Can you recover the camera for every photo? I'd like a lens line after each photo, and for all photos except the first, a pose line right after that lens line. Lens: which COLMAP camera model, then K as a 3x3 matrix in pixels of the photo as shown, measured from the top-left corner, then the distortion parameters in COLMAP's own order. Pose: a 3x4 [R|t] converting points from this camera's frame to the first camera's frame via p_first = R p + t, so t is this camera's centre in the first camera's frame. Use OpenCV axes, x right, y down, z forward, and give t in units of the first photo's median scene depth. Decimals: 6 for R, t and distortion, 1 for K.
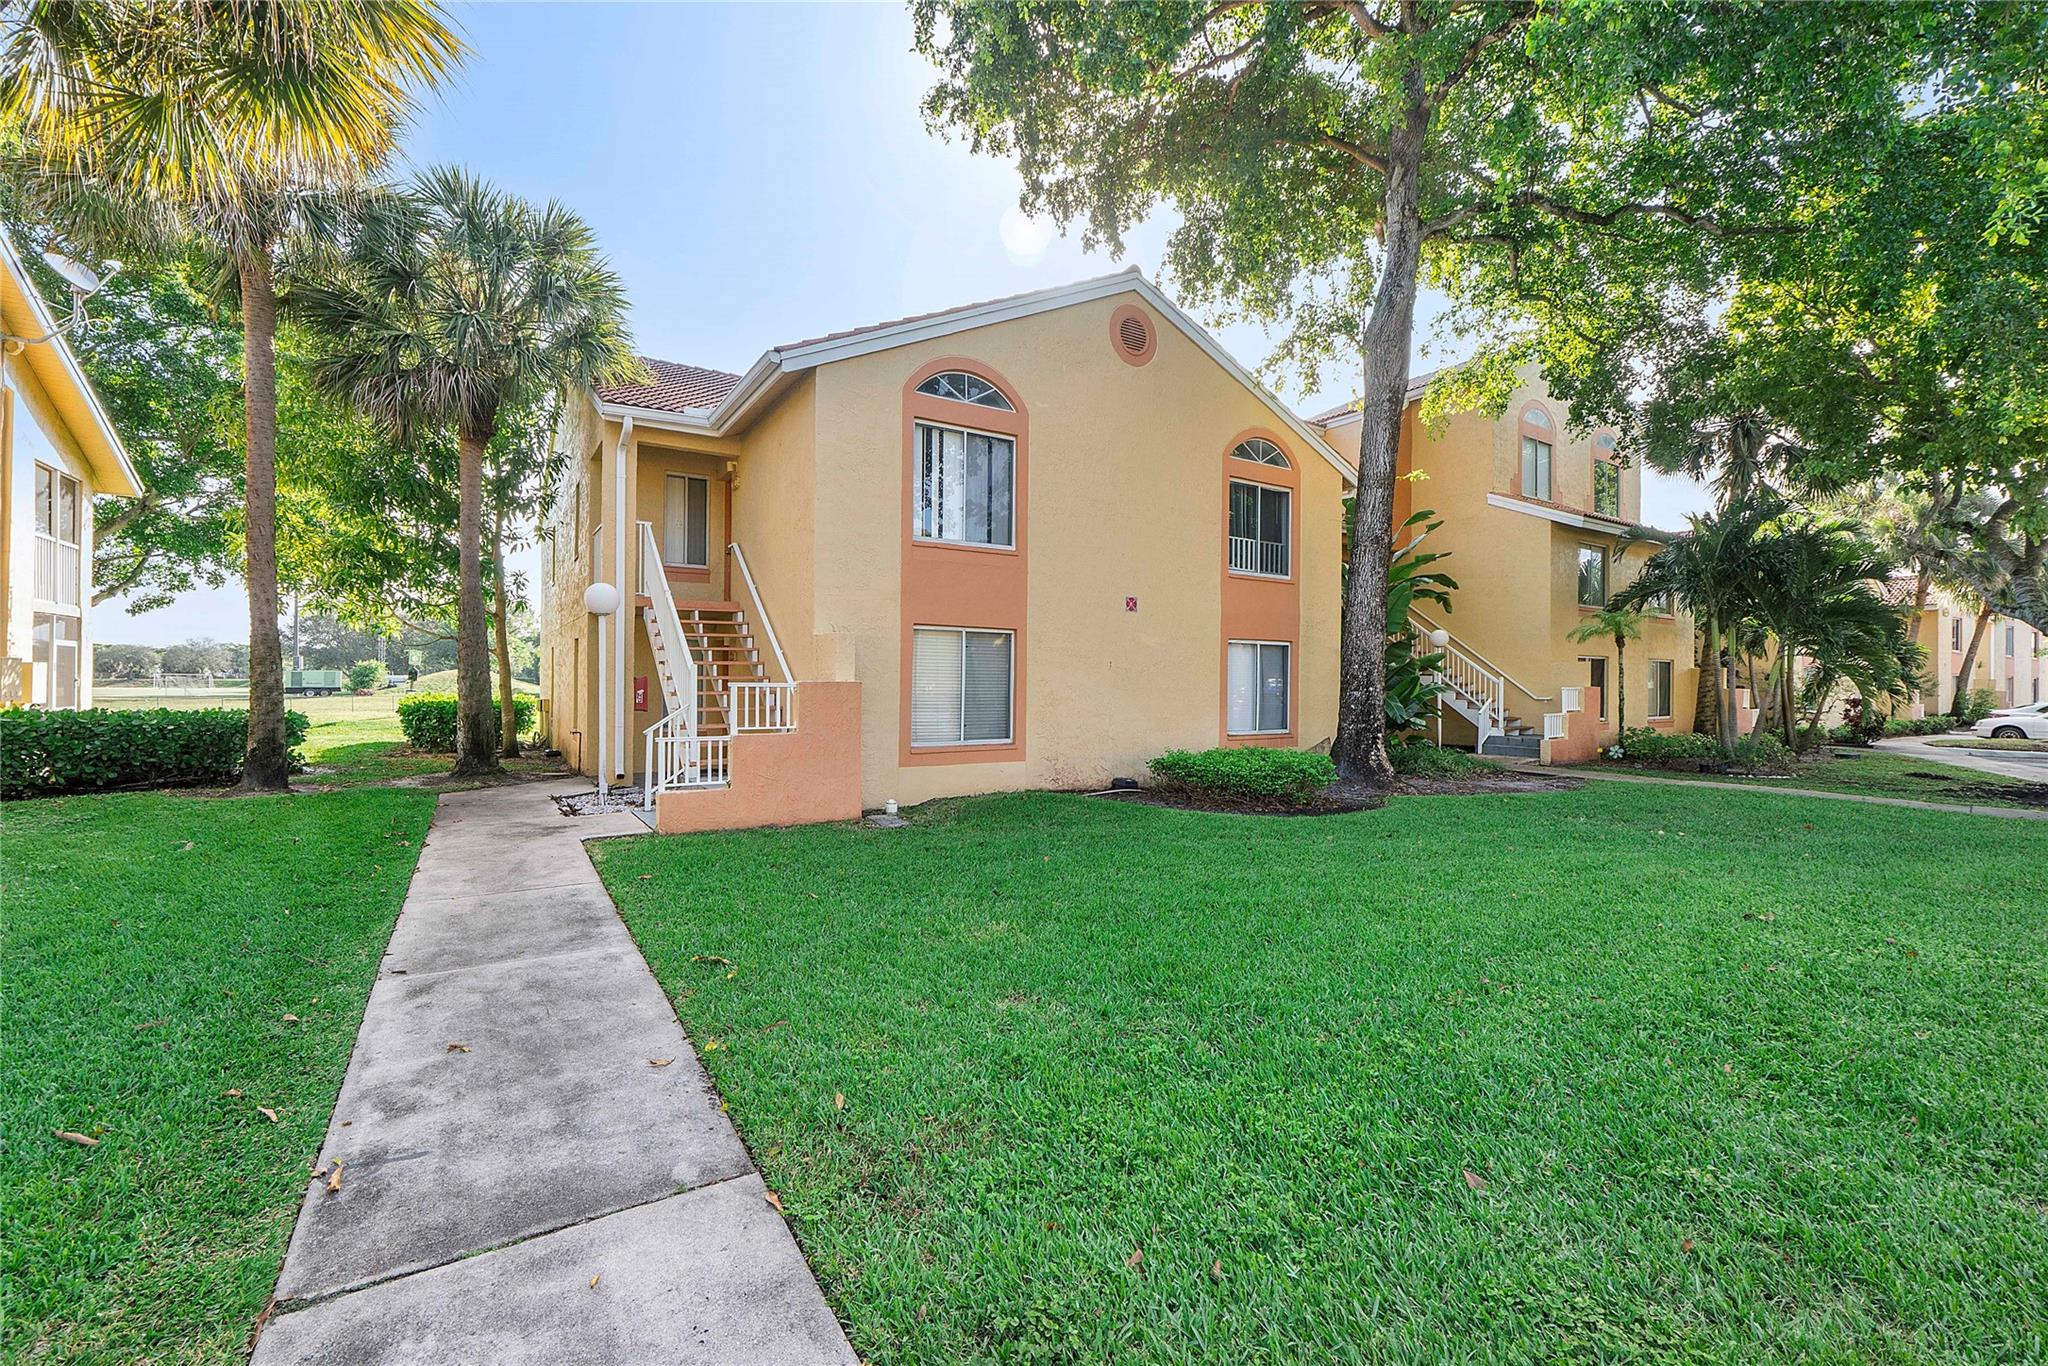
lens RADIAL K [[865.3, 0, 1031.0], [0, 865.3, 681.4], [0, 0, 1]] dist [-0.003536, -0.000460]
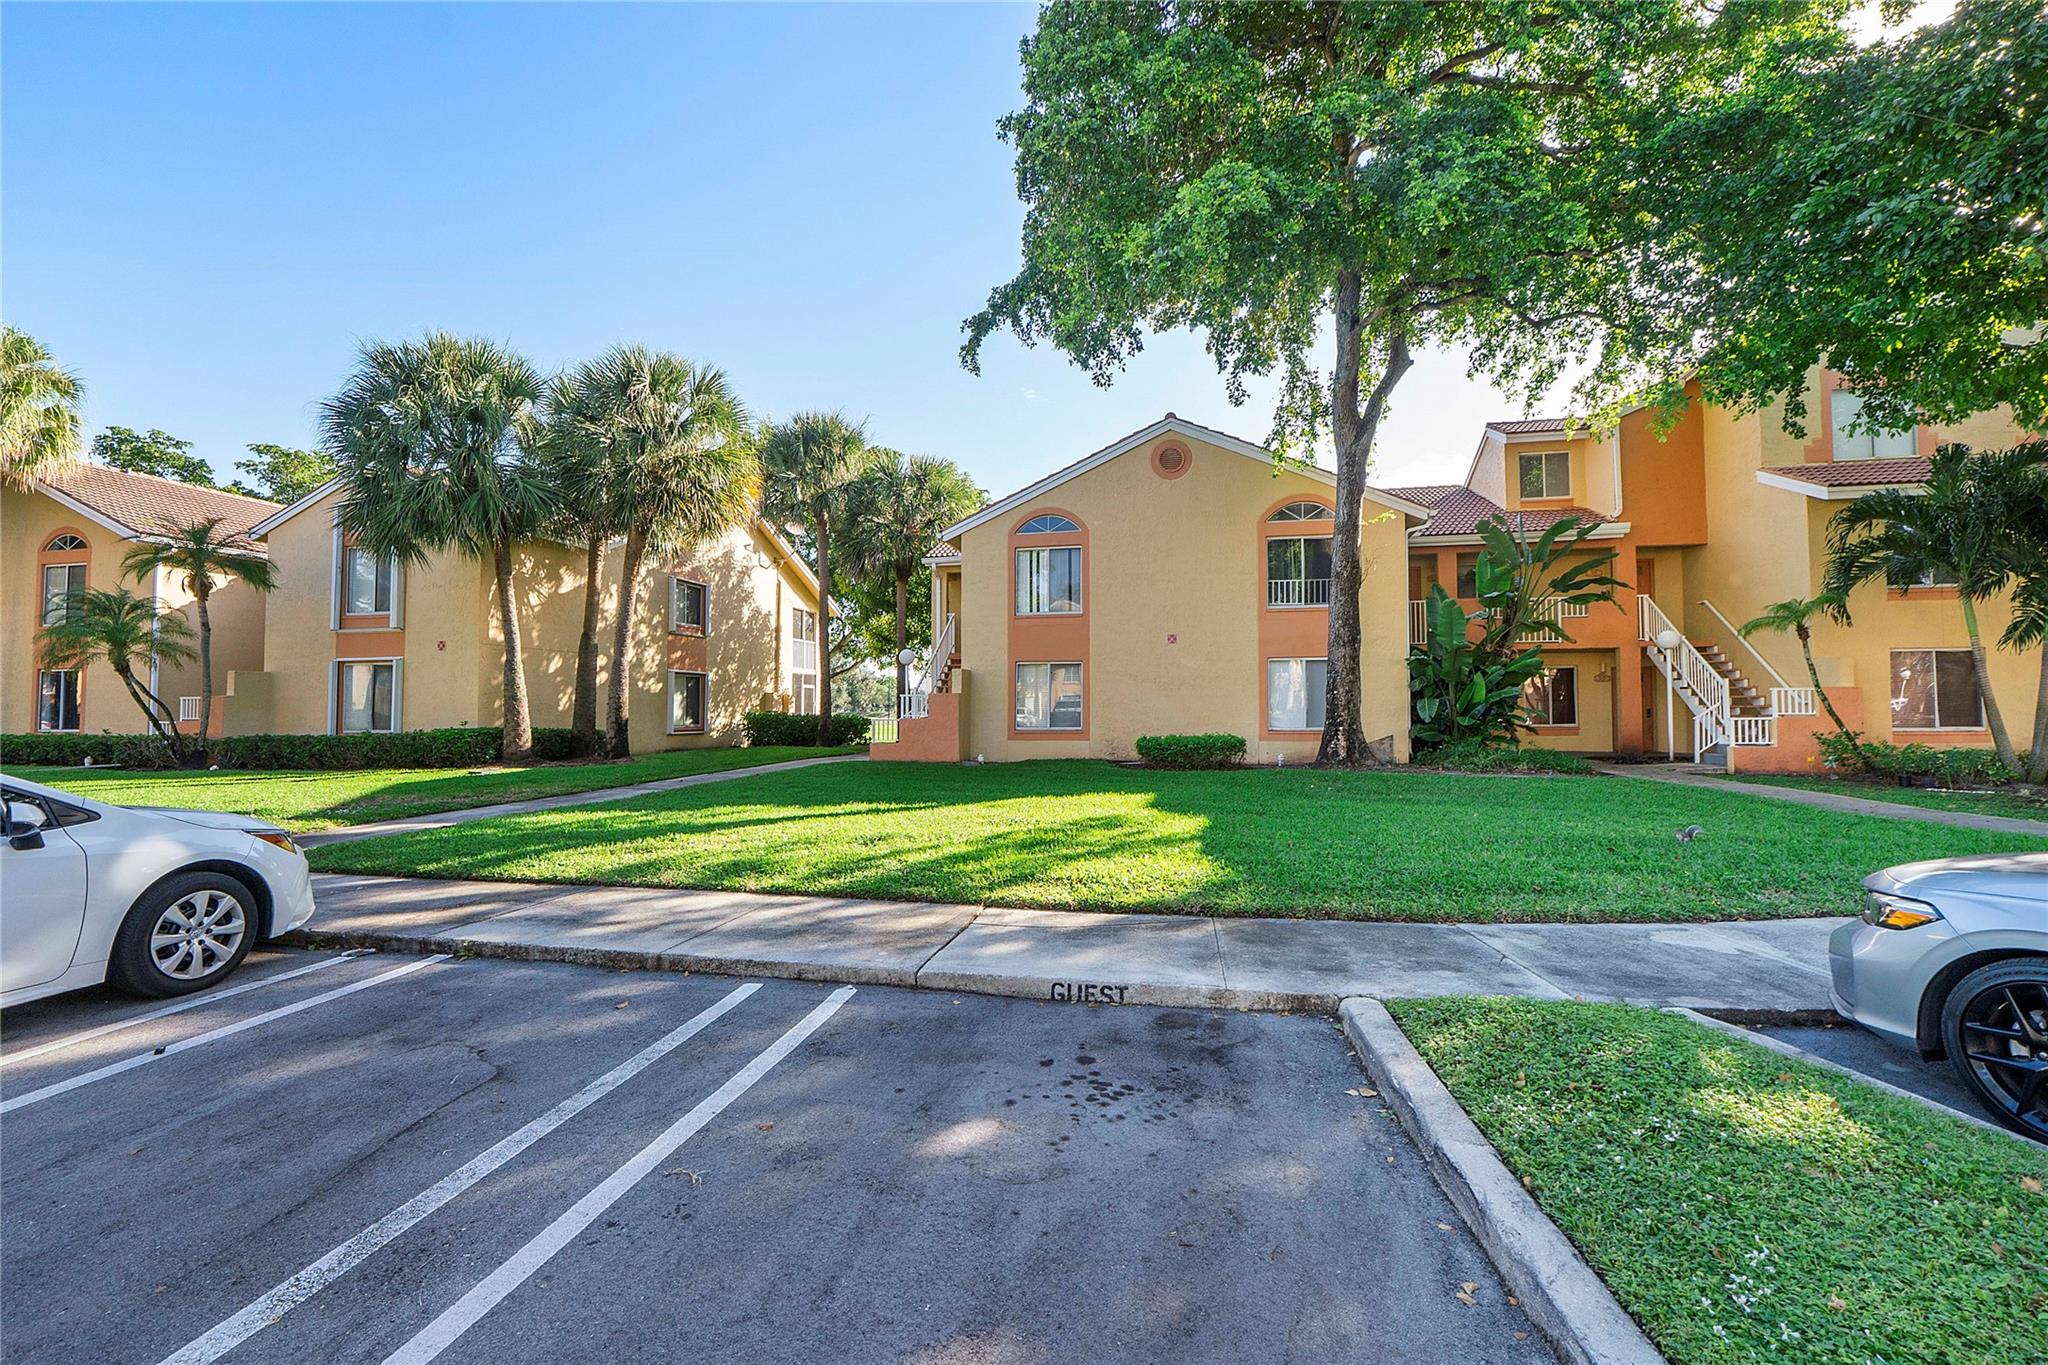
lens RADIAL K [[865.3, 0, 1031.0], [0, 865.3, 680.9], [0, 0, 1]] dist [-0.003536, -0.000460]
pose [[0.704811, -0.033147, -0.708620, 0.920430], [0.007481, 0.999199, -0.039299, 0.035890], [0.709355, 0.022397, 0.704495, -0.197095]]
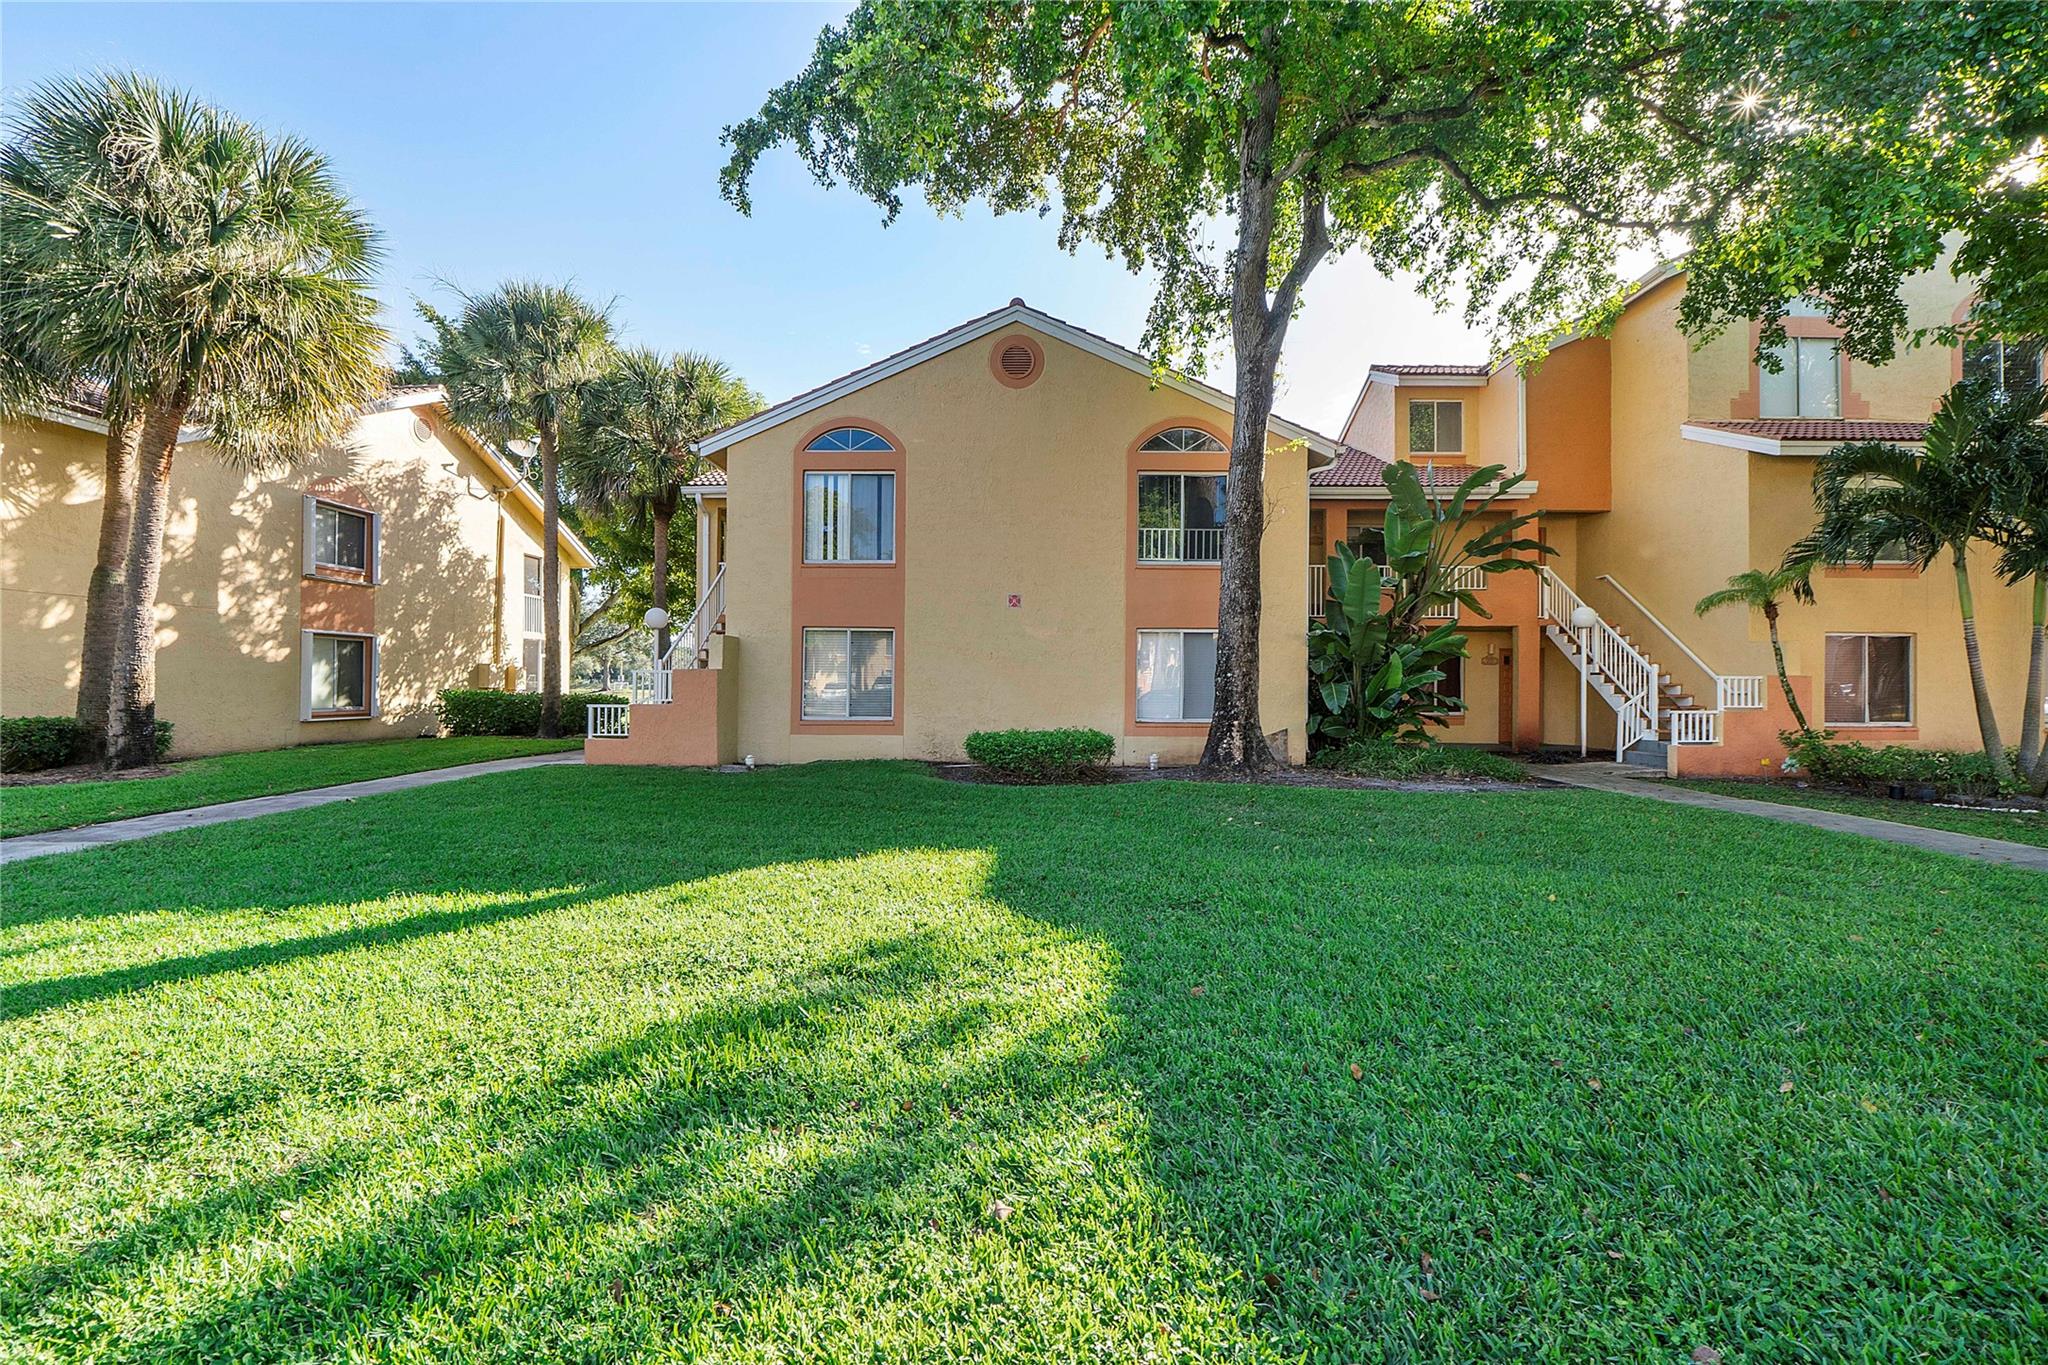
lens RADIAL K [[865.3, 0, 1031.0], [0, 865.3, 680.9], [0, 0, 1]] dist [-0.003536, -0.000460]
pose [[0.831135, -0.004160, -0.556056, 0.700535], [-0.000703, 0.999963, -0.008533, 0.021915], [0.556071, 0.007483, 0.831101, 0.076668]]
